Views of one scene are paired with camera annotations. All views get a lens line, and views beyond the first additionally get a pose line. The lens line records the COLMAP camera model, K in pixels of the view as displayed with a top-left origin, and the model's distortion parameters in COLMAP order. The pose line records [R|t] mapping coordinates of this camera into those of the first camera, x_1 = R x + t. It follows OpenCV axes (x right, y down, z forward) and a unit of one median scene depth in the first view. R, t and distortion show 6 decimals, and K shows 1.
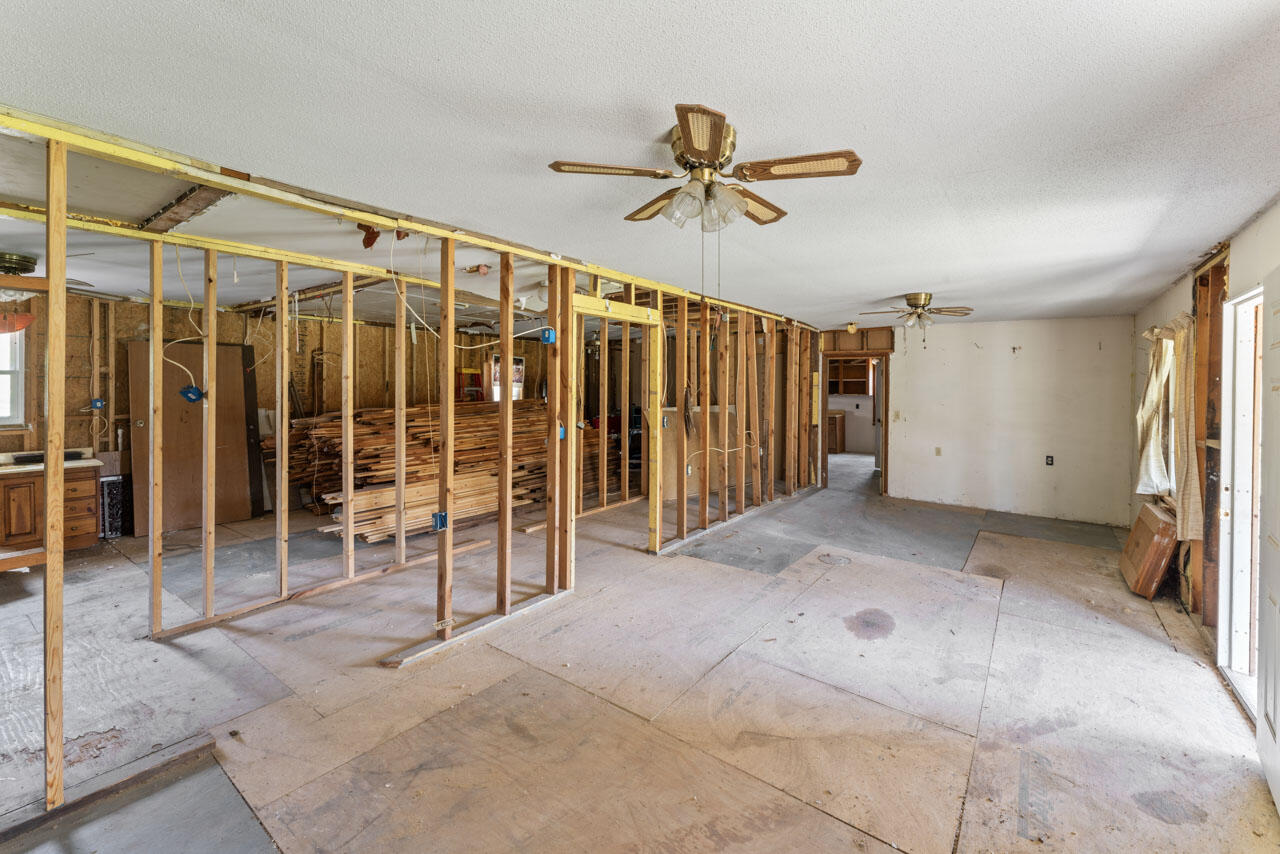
lens RADIAL K [[509.8, 0, 660.2], [0, 509.8, 389.8], [0, 0, 1]] dist [-0.001390, -0.000018]
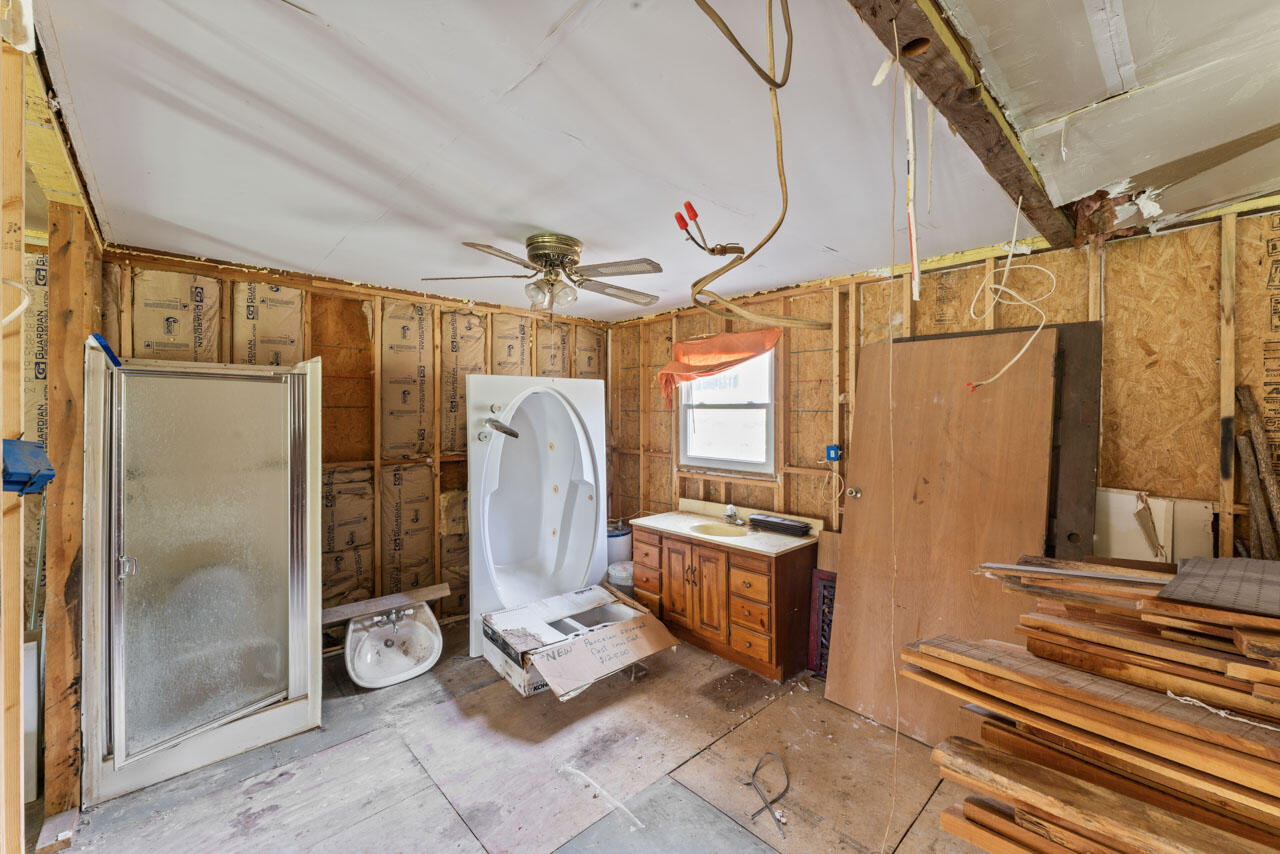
lens RADIAL K [[509.8, 0, 644.2], [0, 509.8, 415.5], [0, 0, 1]] dist [-0.001390, -0.000018]
pose [[-0.206691, -0.002117, -0.978404, -0.433297], [-0.007756, 0.999970, -0.000525, -0.016301], [0.978375, 0.007480, -0.206701, 0.892295]]
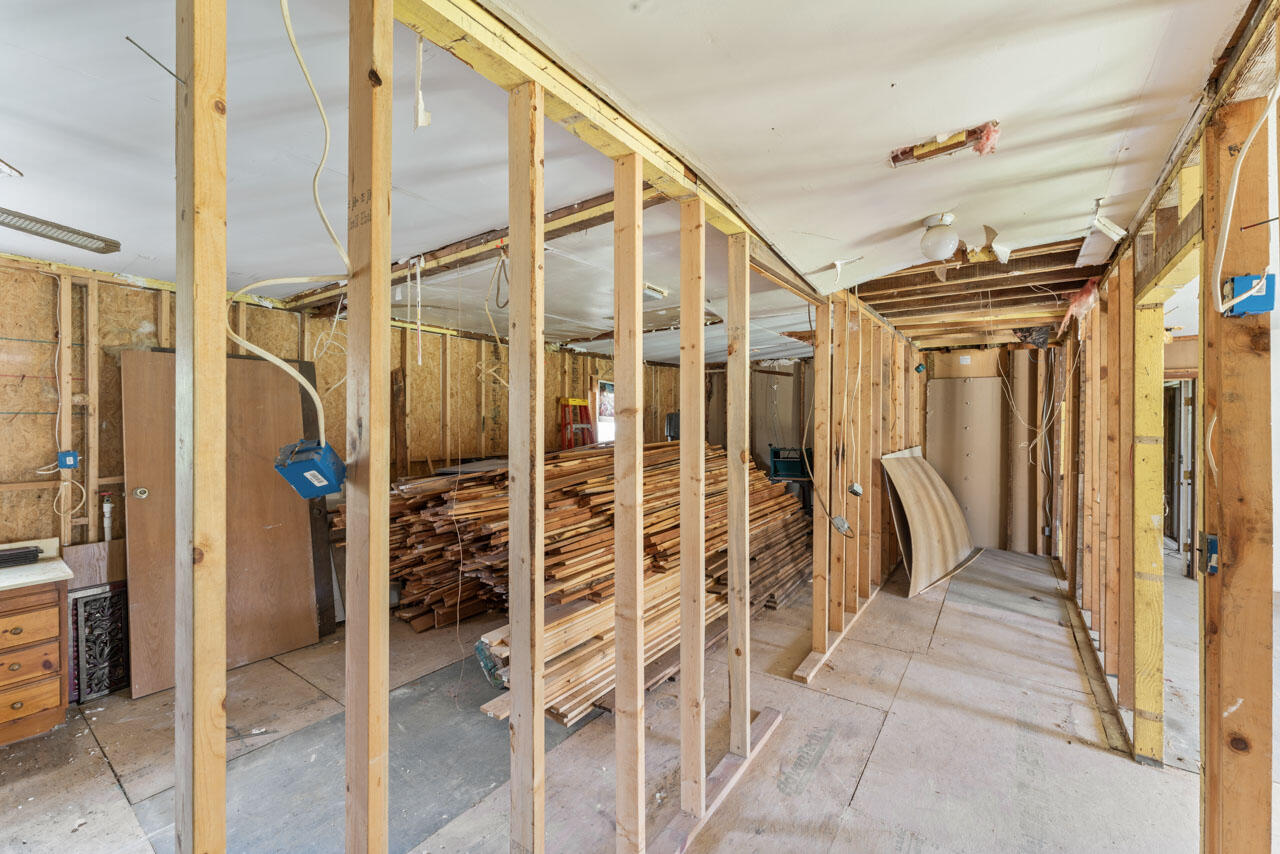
lens RADIAL K [[509.8, 0, 641.3], [0, 509.8, 421.0], [0, 0, 1]] dist [-0.001390, -0.000018]
pose [[0.999761, -0.004240, -0.021461, -0.448949], [0.004176, 0.999987, -0.003003, -0.011201], [0.021474, 0.002913, 0.999765, 0.441412]]
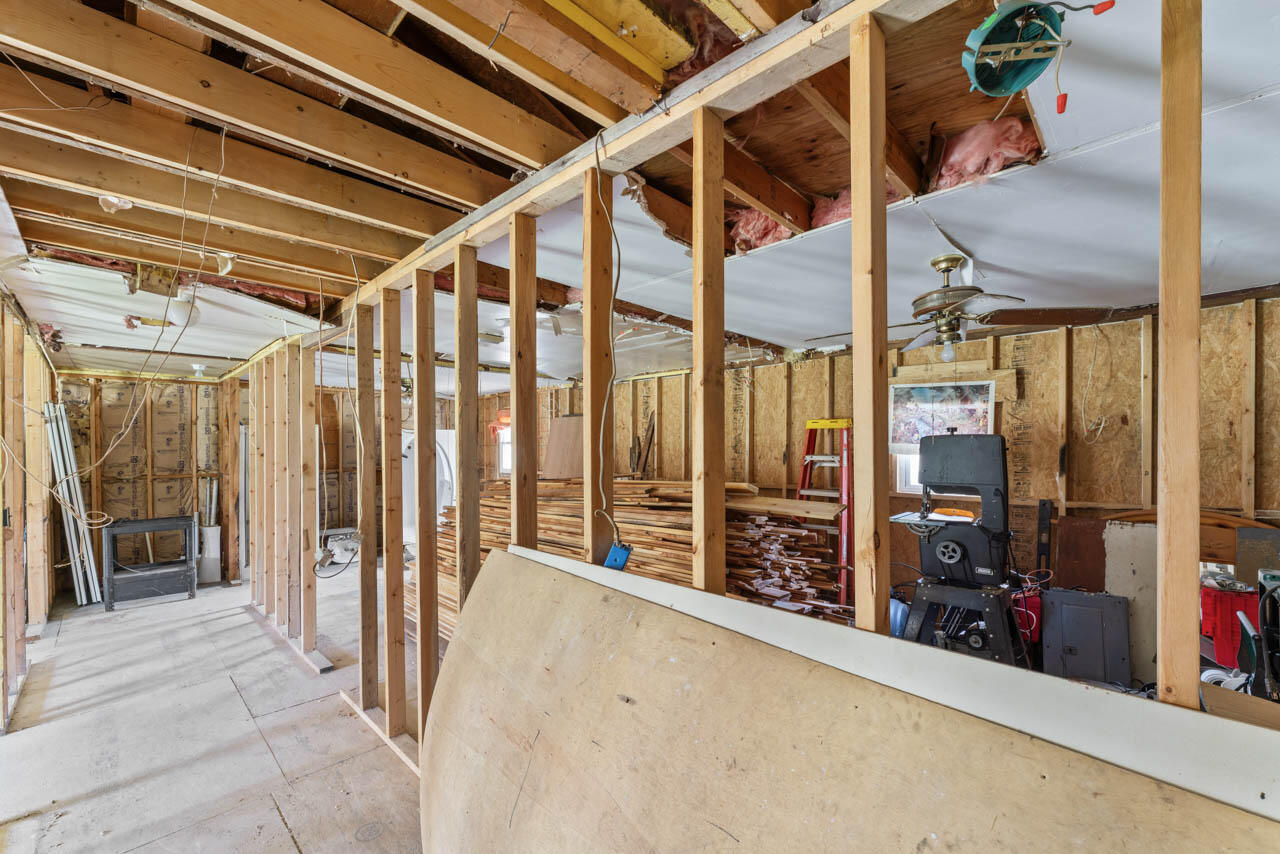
lens RADIAL K [[509.8, 0, 645.8], [0, 509.8, 447.8], [0, 0, 1]] dist [-0.001390, -0.000018]
pose [[-0.148813, 0.002003, -0.988863, 0.289105], [-0.003648, 0.999990, 0.002575, -0.022150], [0.988859, 0.003990, -0.148804, 1.485621]]
